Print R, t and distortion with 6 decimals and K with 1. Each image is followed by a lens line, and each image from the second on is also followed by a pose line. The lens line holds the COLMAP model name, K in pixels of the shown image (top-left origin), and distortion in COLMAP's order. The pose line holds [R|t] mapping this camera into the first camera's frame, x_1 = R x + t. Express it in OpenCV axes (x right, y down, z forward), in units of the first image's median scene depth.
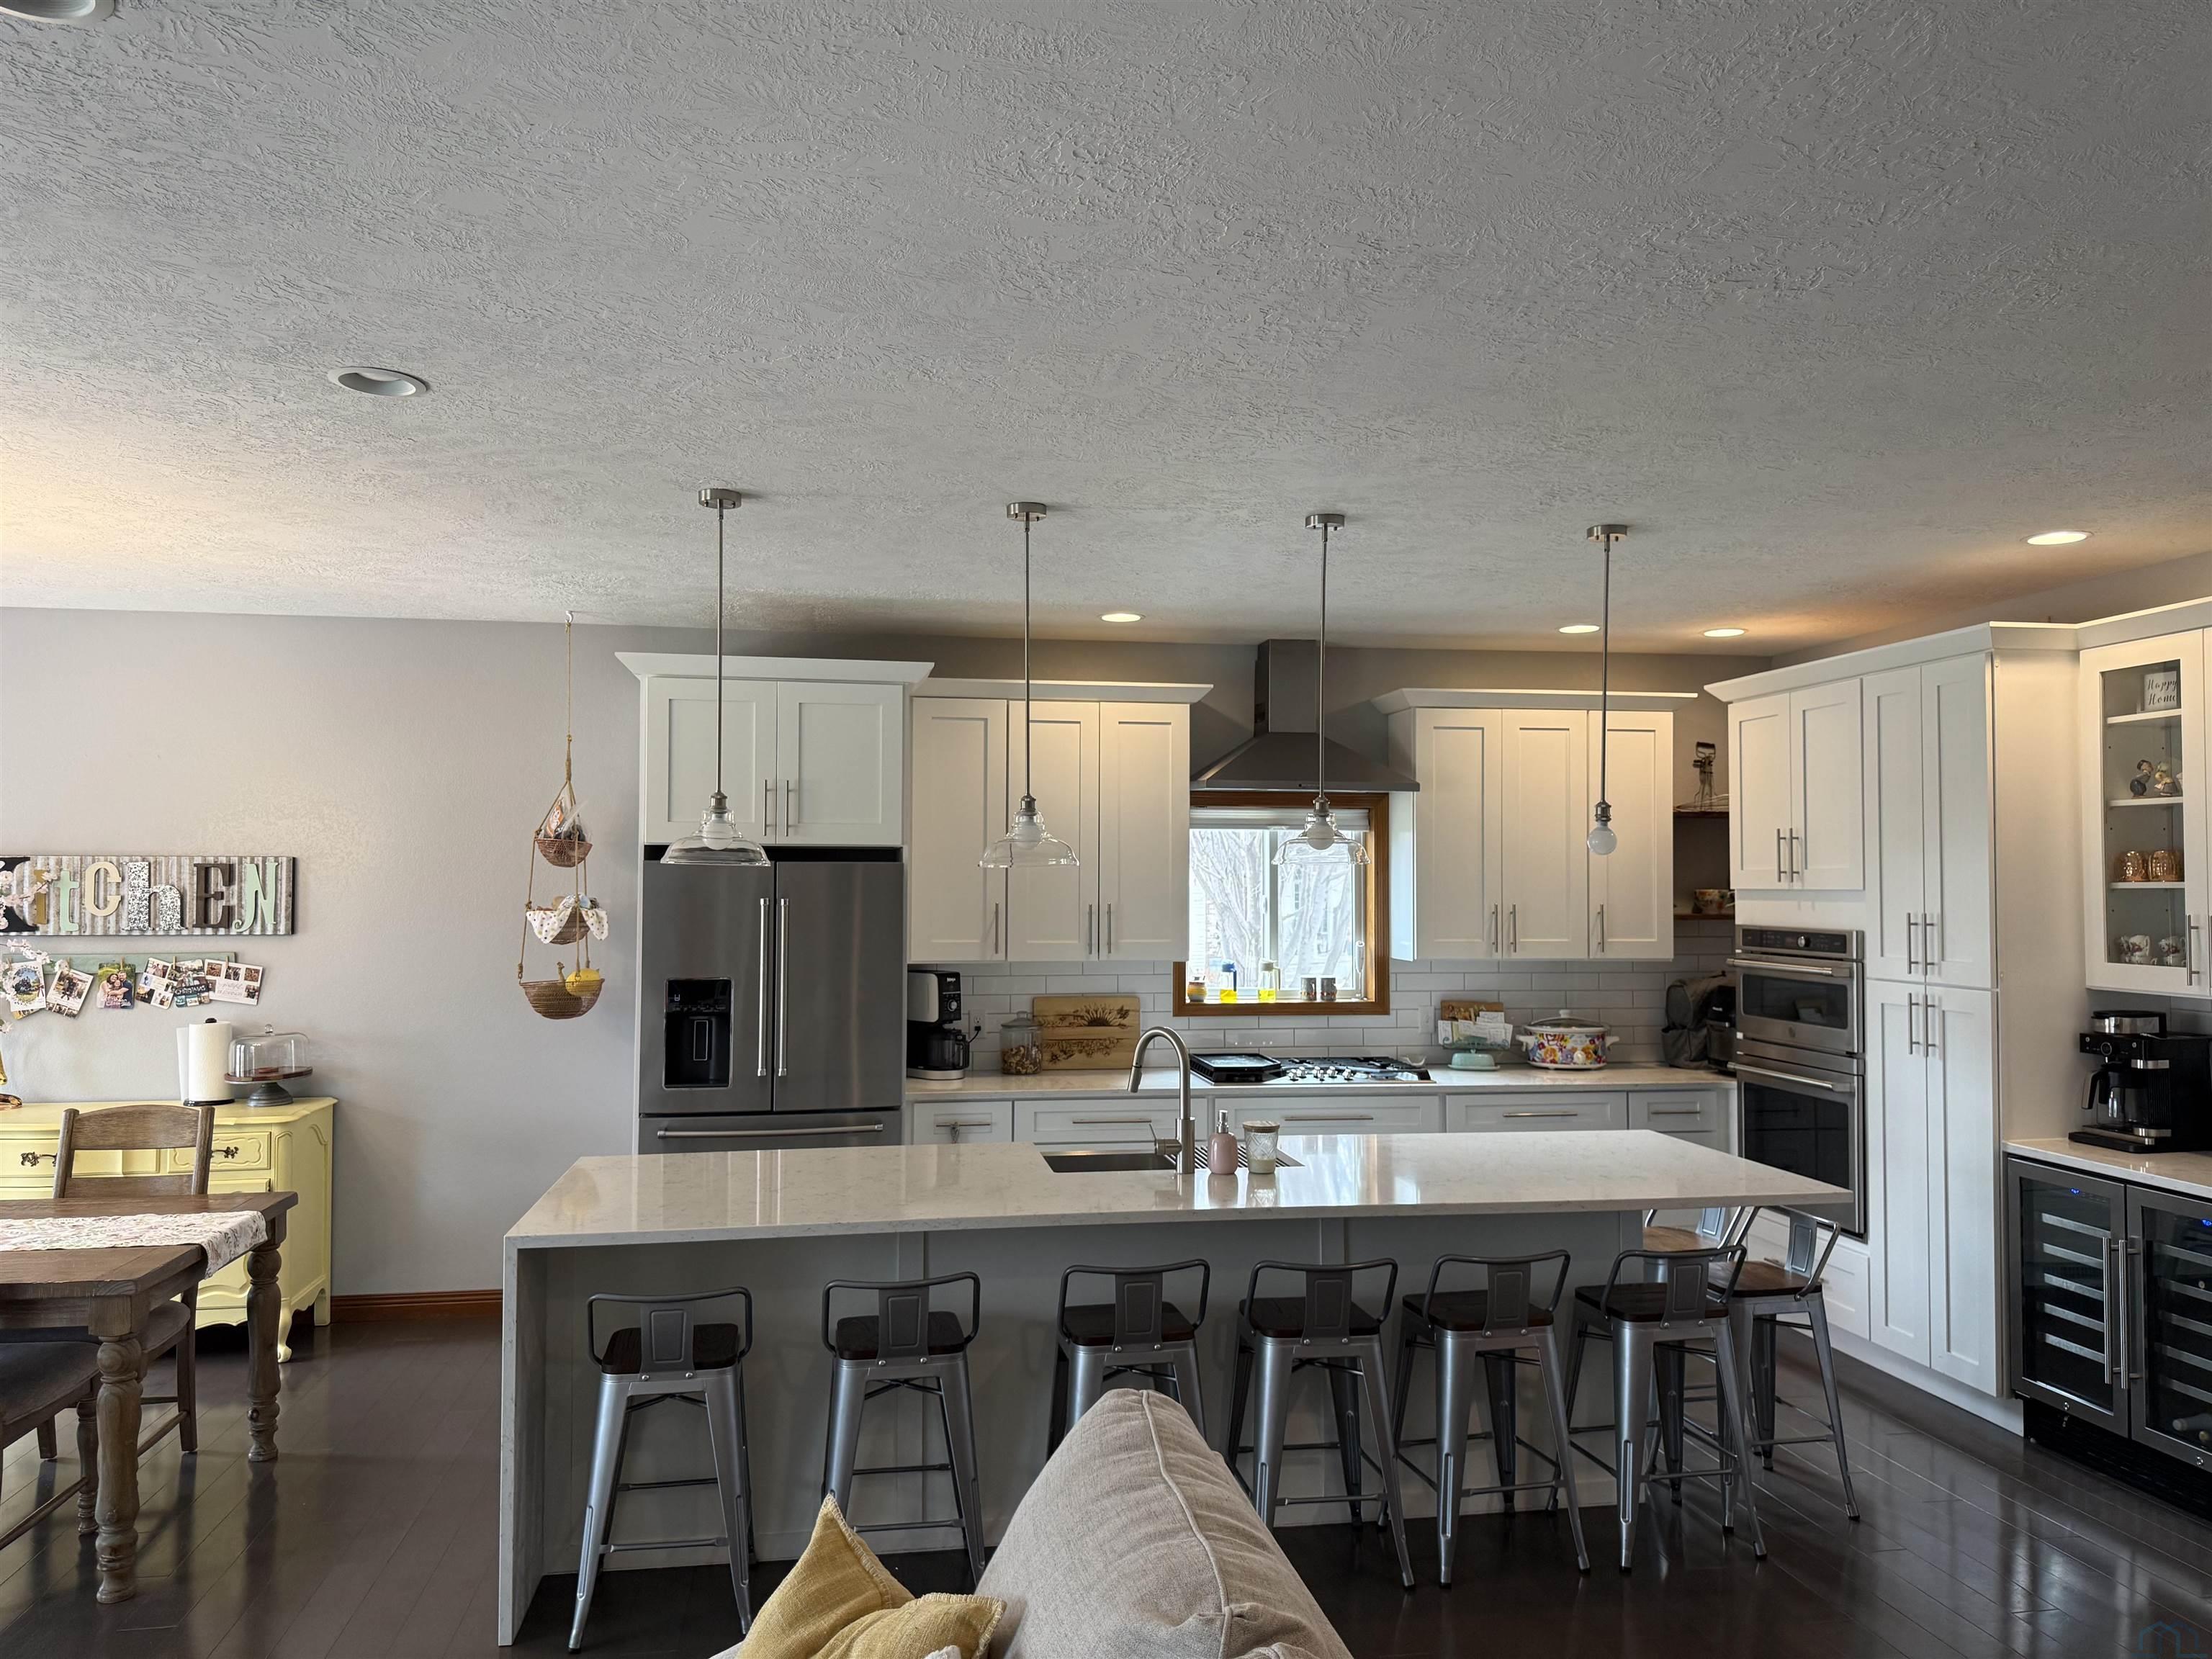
lens RADIAL K [[1564.1, 0, 1101.3], [0, 1564.1, 833.6], [0, 0, 1]] dist [0.092099, -0.113477]
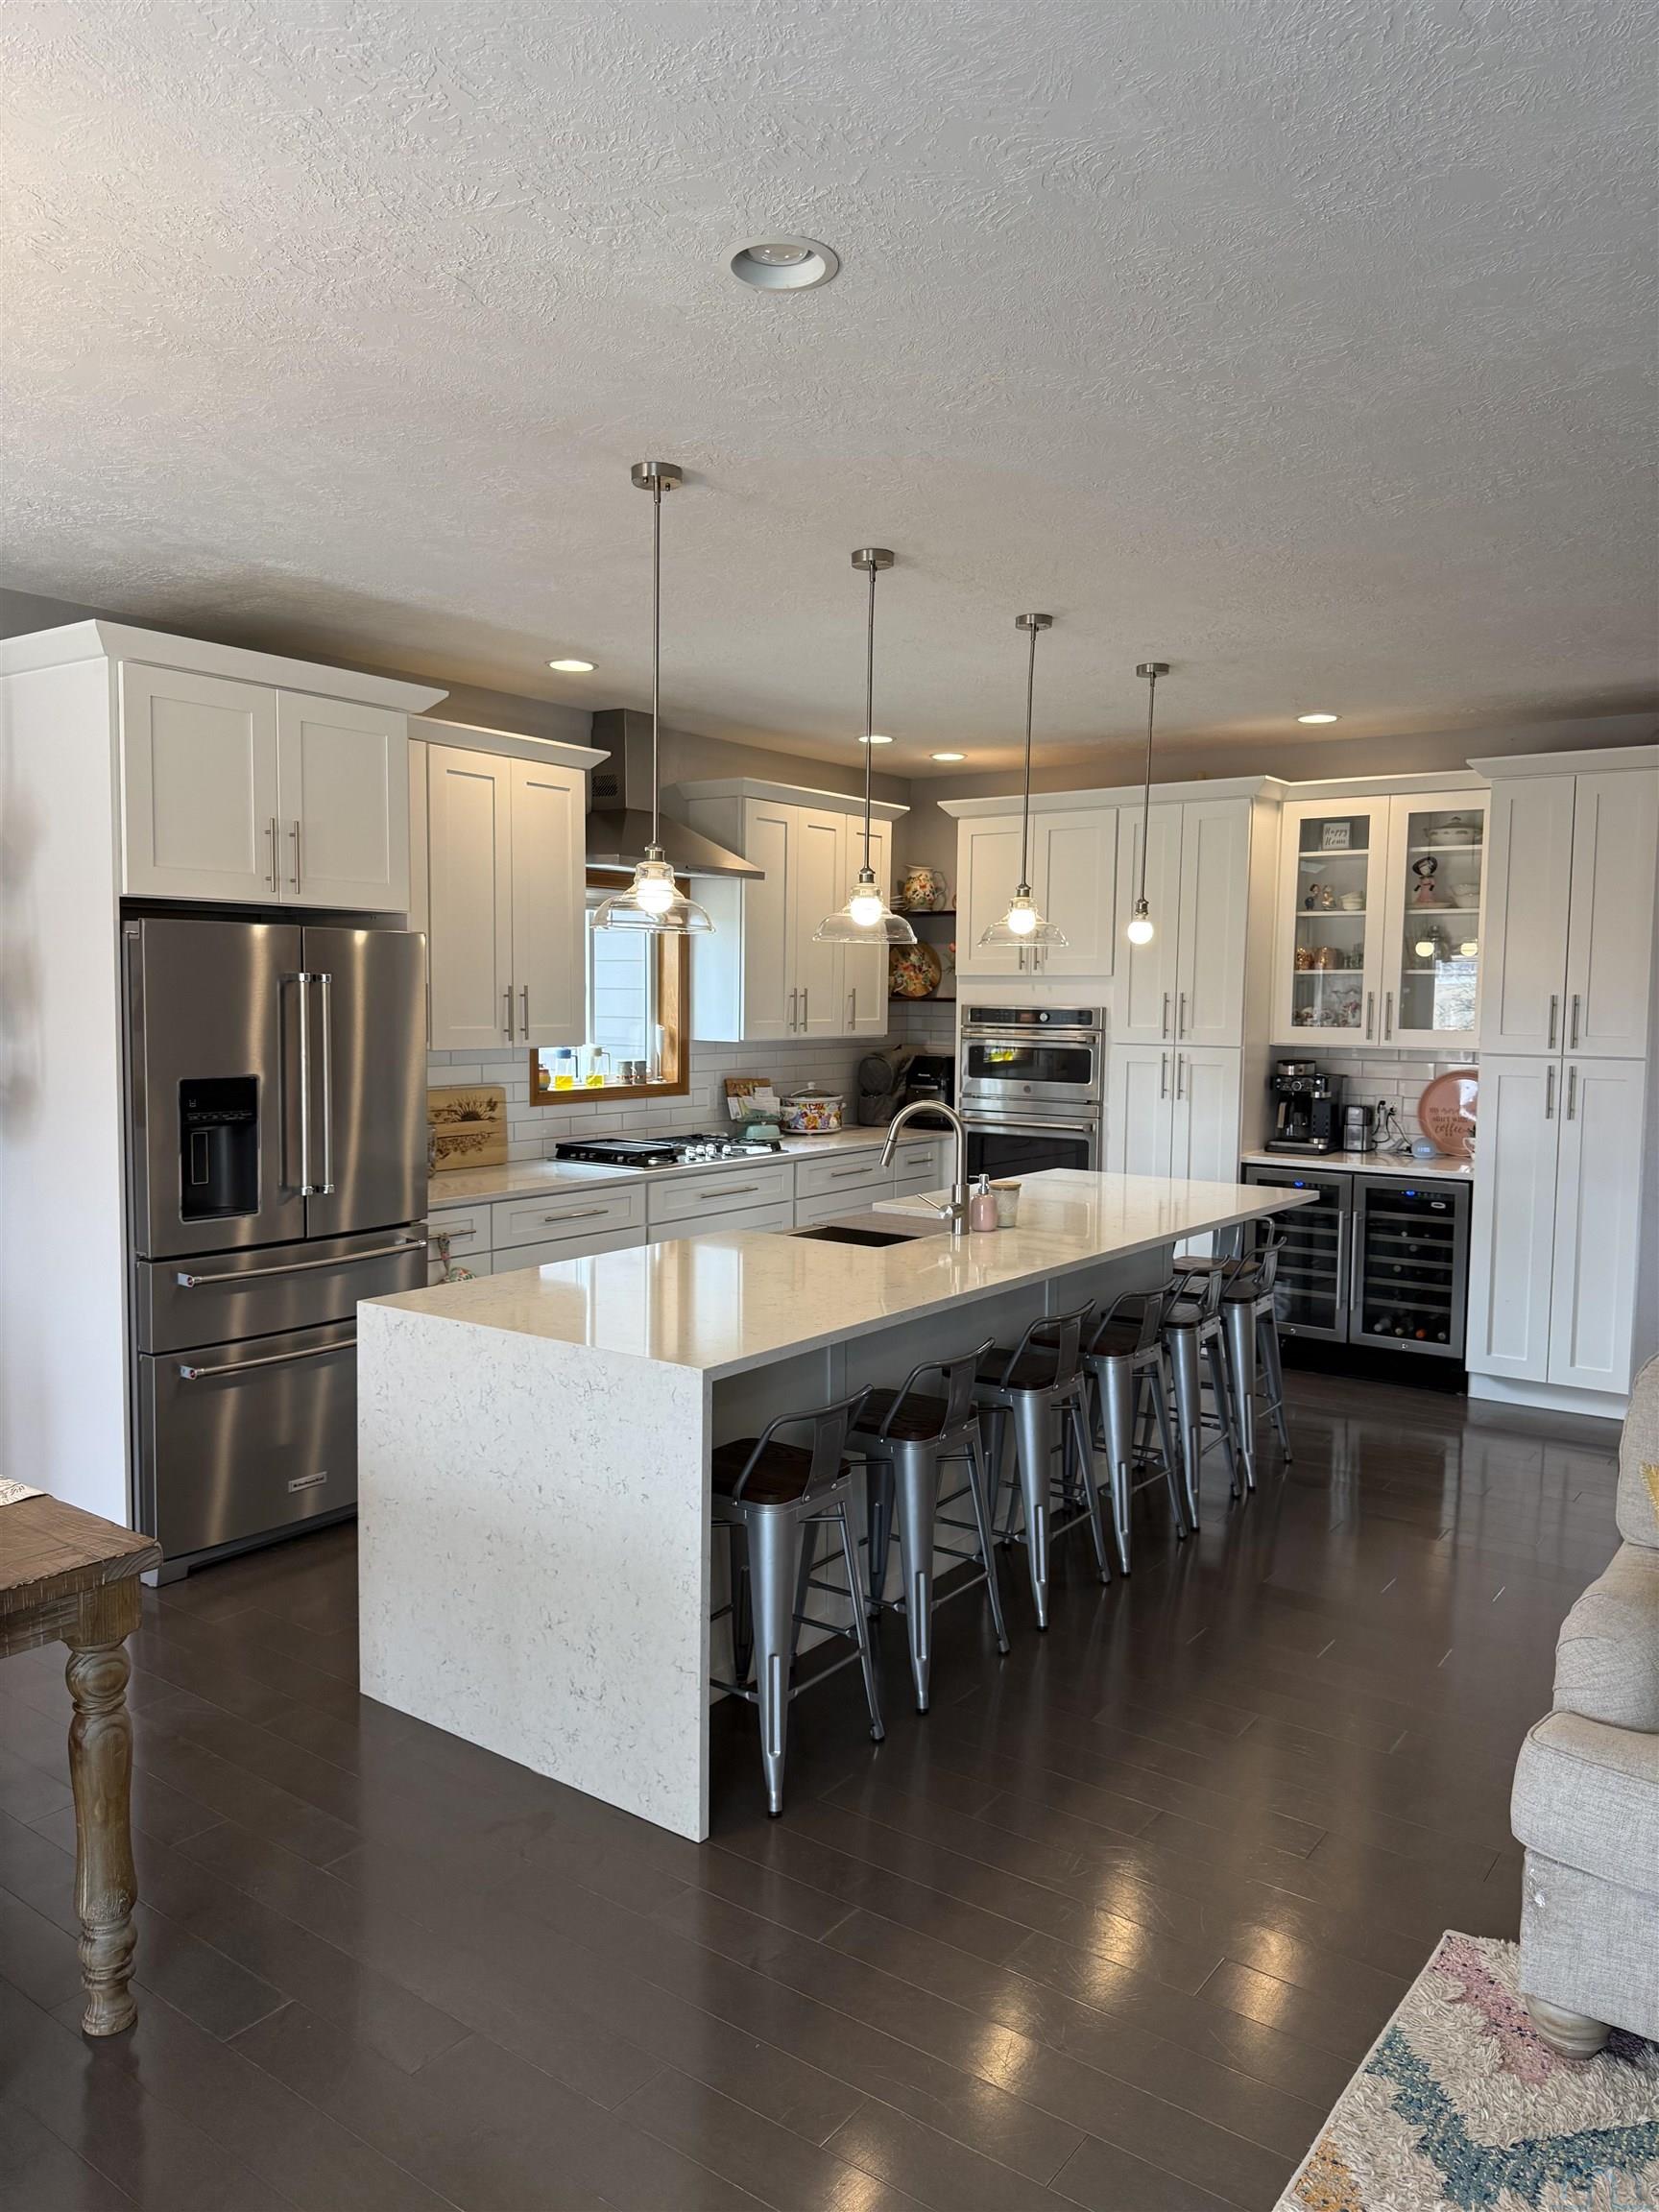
lens RADIAL K [[1540.1, 0, 821.5], [0, 1540.1, 1101.8], [0, 0, 1]] dist [0.107794, -0.137618]
pose [[0.719643, -0.047770, 0.692699, -0.526481], [-0.029118, 0.994677, 0.098845, 0.018856], [-0.693734, -0.091303, 0.714421, 0.237935]]
